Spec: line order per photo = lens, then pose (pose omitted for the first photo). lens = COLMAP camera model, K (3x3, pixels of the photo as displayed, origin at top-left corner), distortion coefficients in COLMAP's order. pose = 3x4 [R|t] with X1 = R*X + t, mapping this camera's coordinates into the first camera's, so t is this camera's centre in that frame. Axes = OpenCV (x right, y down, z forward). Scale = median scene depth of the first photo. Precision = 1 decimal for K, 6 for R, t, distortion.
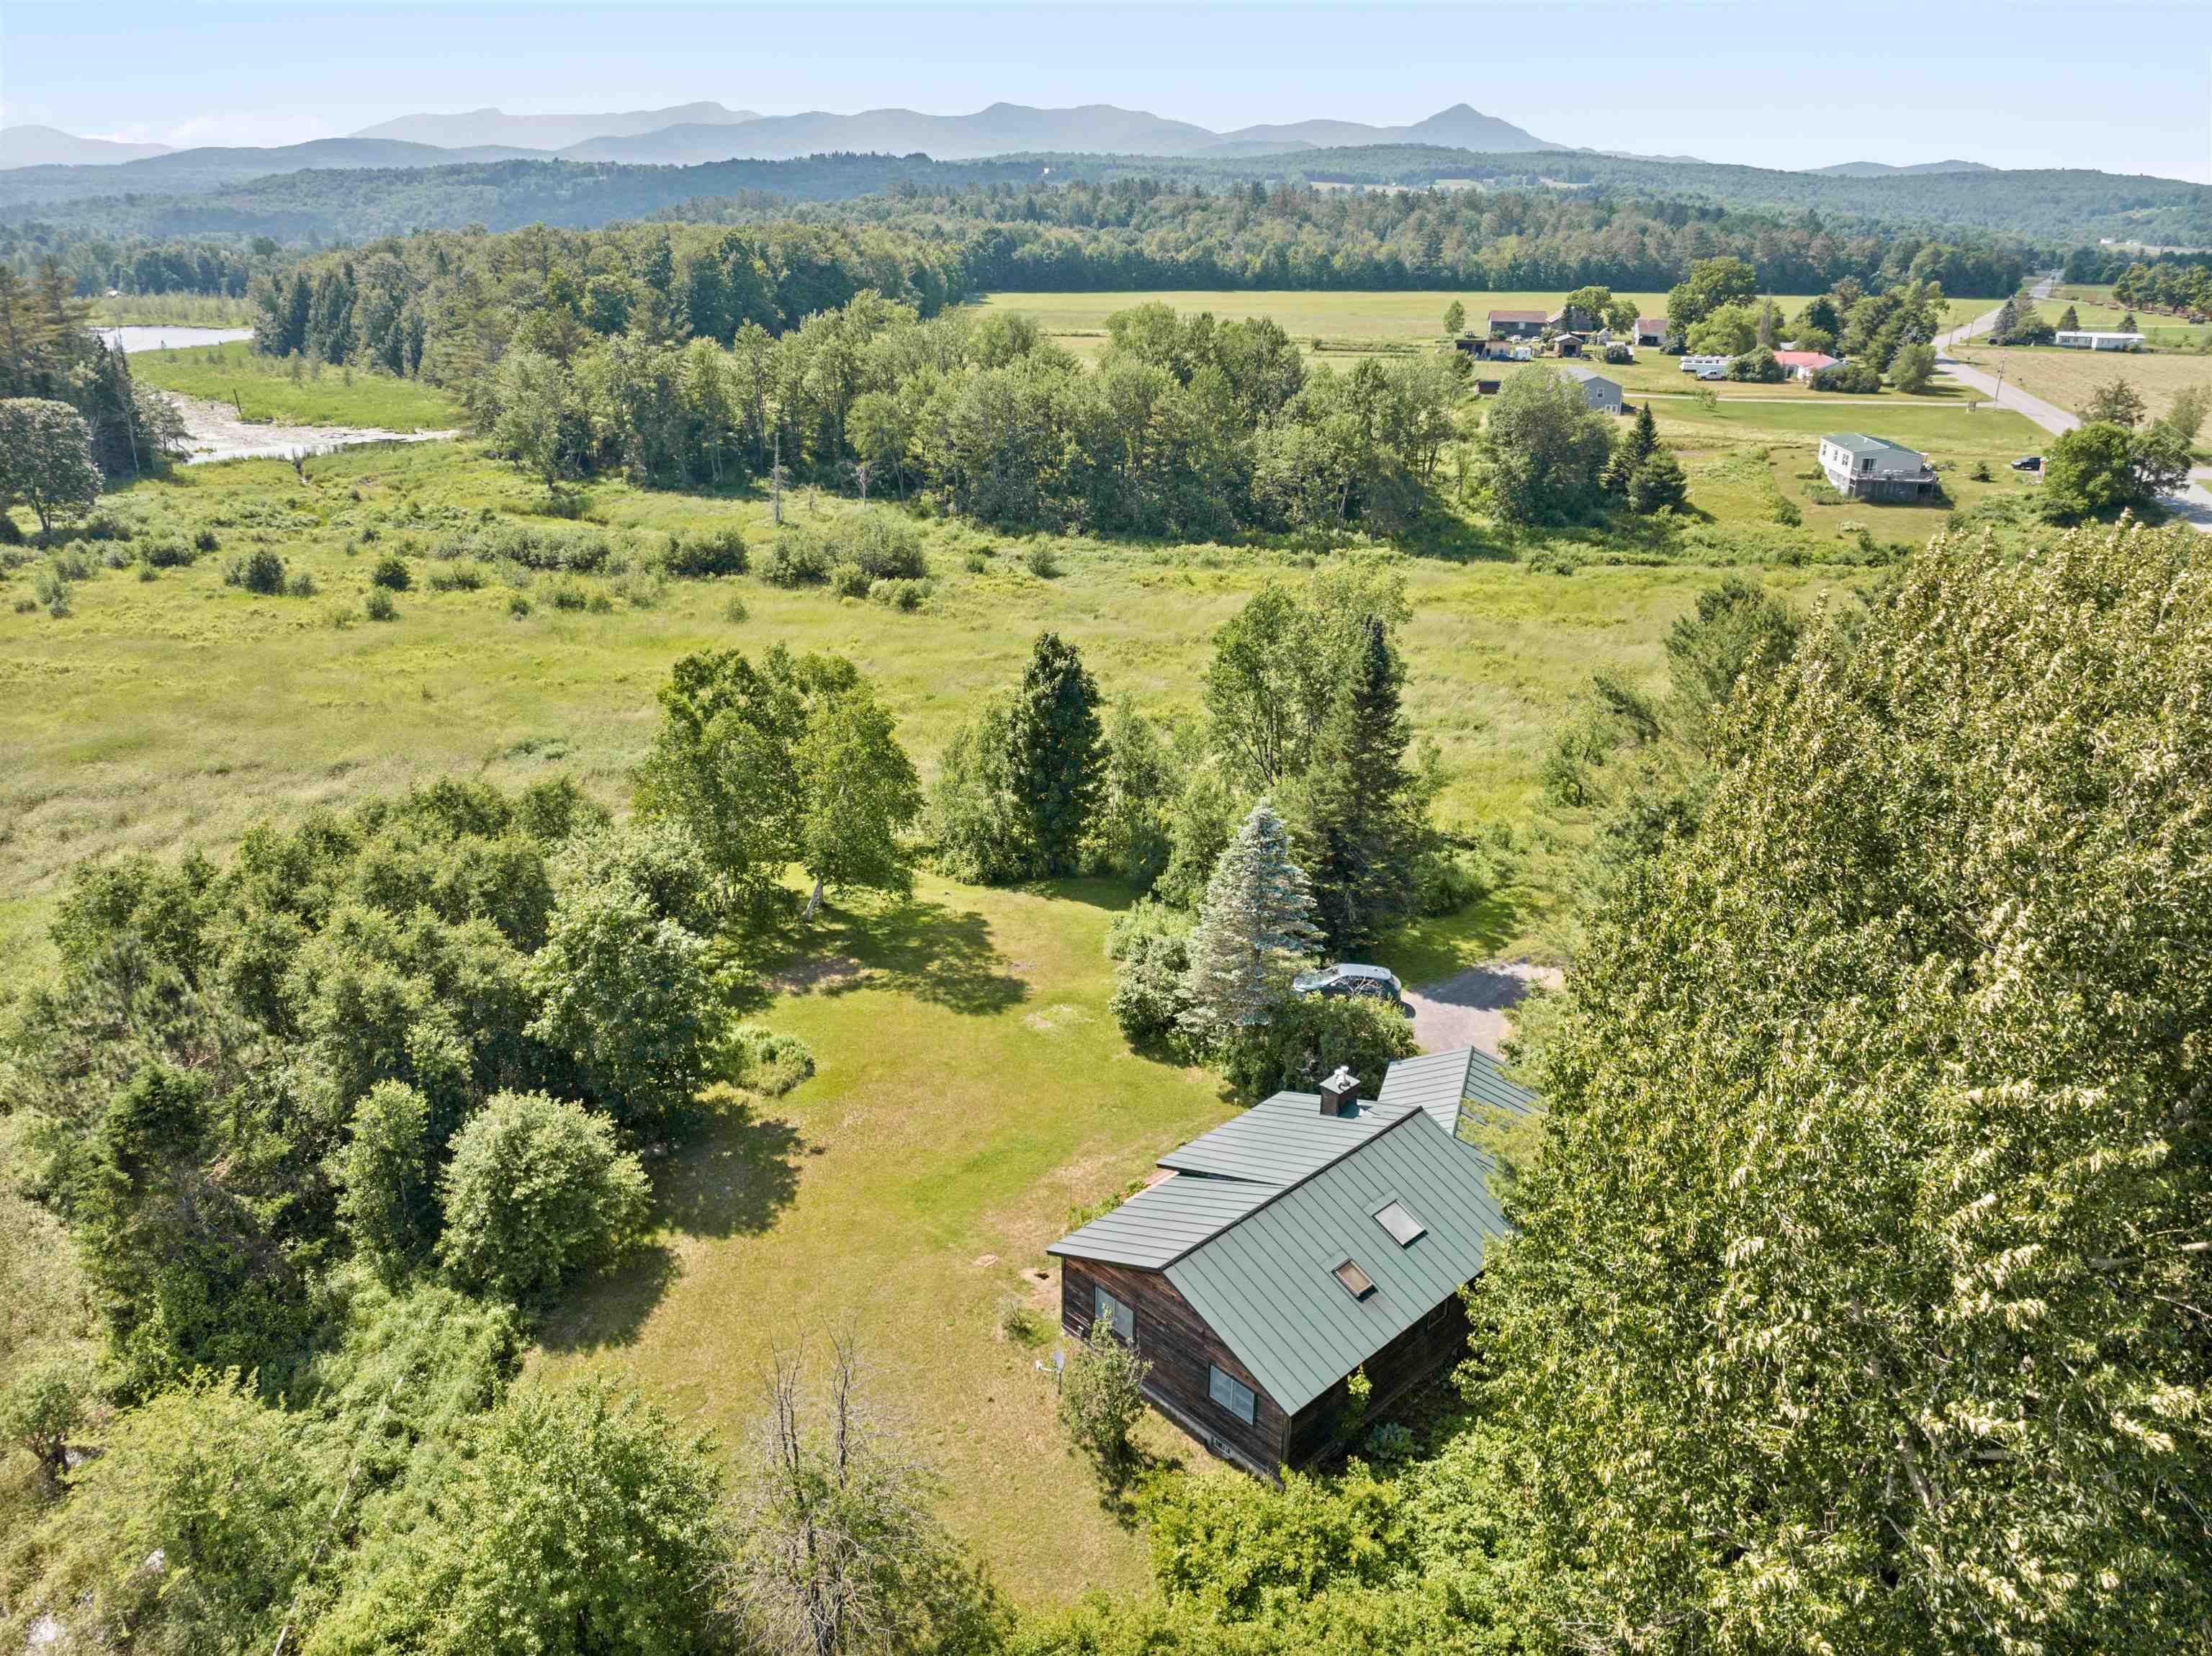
lens RADIAL K [[1572.4, 0, 1106.0], [0, 1572.4, 828.0], [0, 0, 1]] dist [-0.002149, -0.046171]
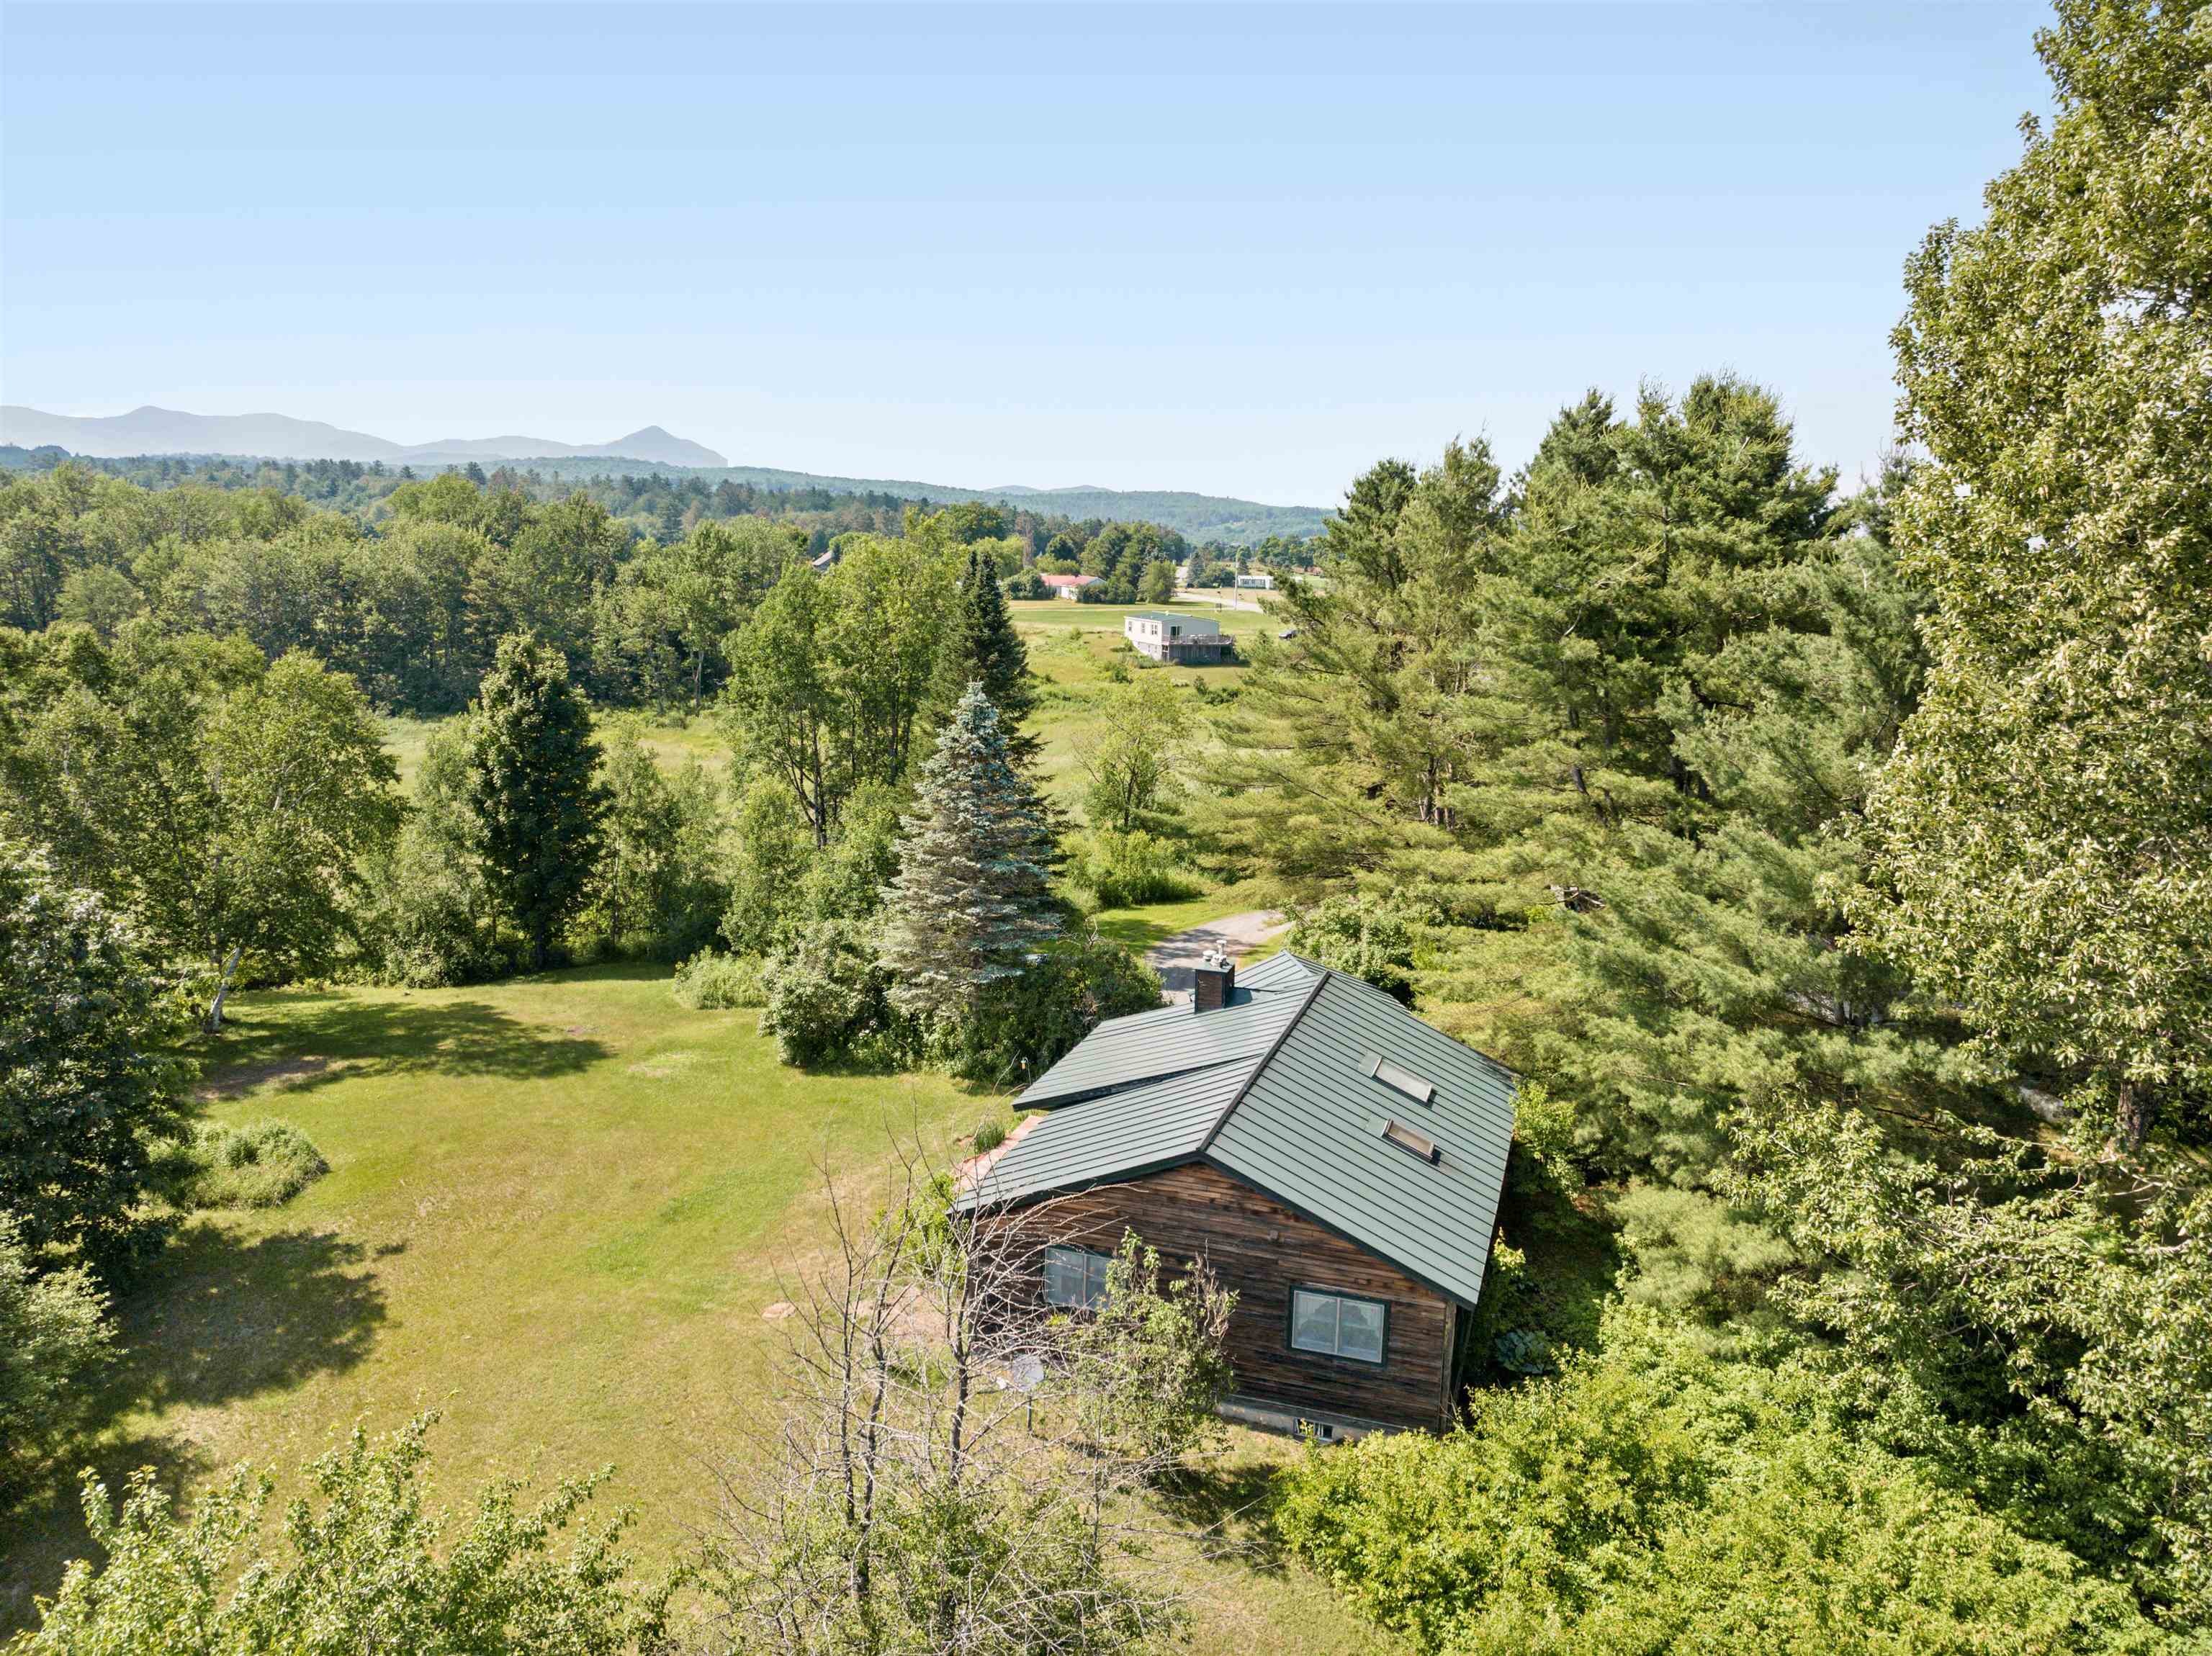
lens RADIAL K [[1572.4, 0, 1106.0], [0, 1572.4, 828.0], [0, 0, 1]] dist [-0.002149, -0.046171]
pose [[0.889235, -0.071841, 0.451775, -0.134957], [0.152089, 0.977841, -0.143863, 0.118635], [-0.431429, 0.196638, 0.880456, 0.219260]]
